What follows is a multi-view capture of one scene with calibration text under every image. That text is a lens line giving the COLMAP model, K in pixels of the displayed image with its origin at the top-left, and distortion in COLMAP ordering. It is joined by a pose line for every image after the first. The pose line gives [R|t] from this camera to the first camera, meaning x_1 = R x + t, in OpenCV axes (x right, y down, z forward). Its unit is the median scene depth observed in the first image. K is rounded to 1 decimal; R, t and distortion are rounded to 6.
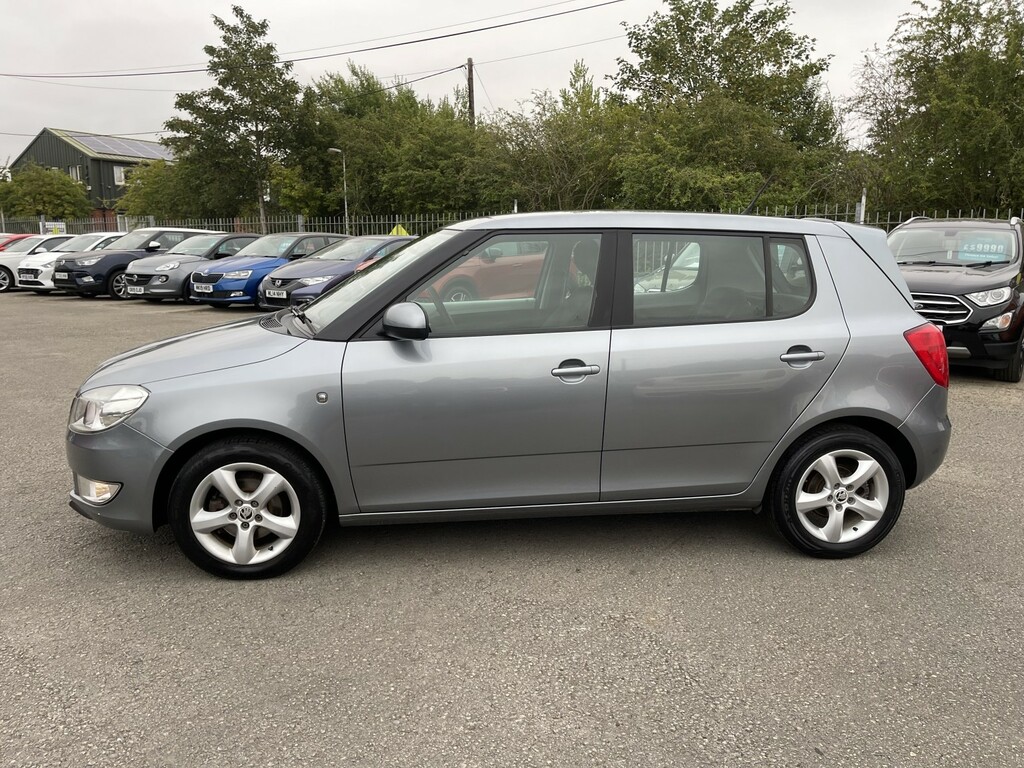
lens RADIAL K [[737.9, 0, 512.0], [0, 737.9, 384.0], [0, 0, 1]] dist [0.001834, -0.009251]
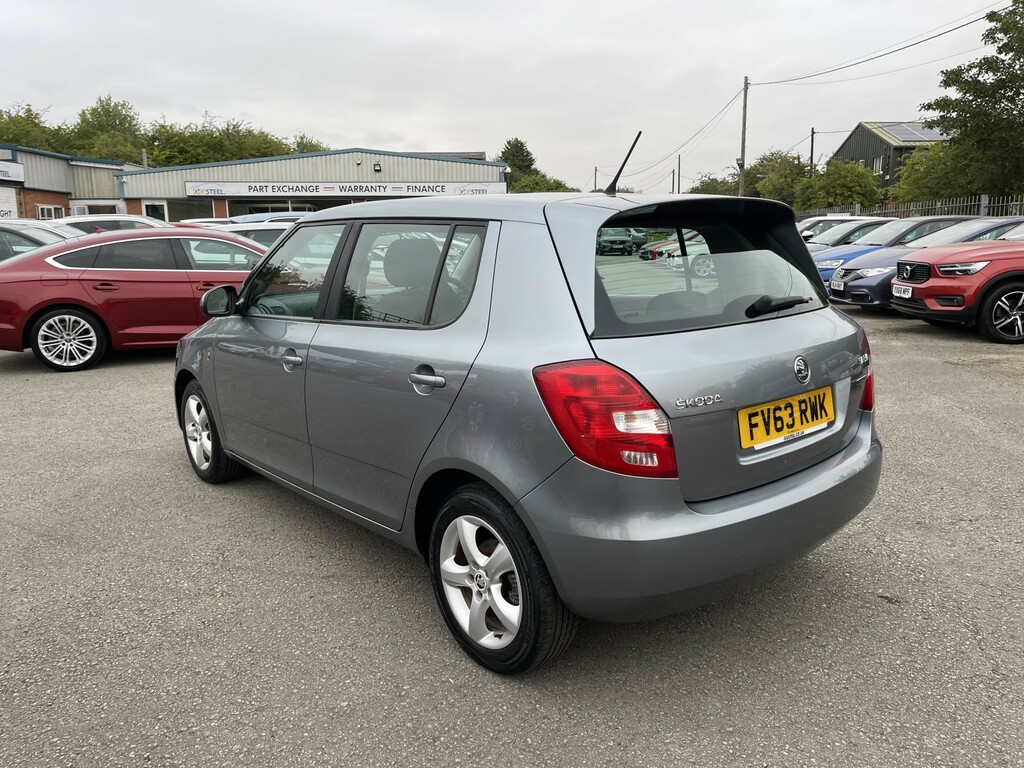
lens RADIAL K [[737.9, 0, 512.0], [0, 737.9, 384.0], [0, 0, 1]] dist [0.001834, -0.009251]
pose [[0.585988, 0.140761, -0.798000, 0.121933], [-0.128232, 0.988496, 0.080200, -0.012207], [0.800109, 0.055333, 0.597297, 0.069693]]
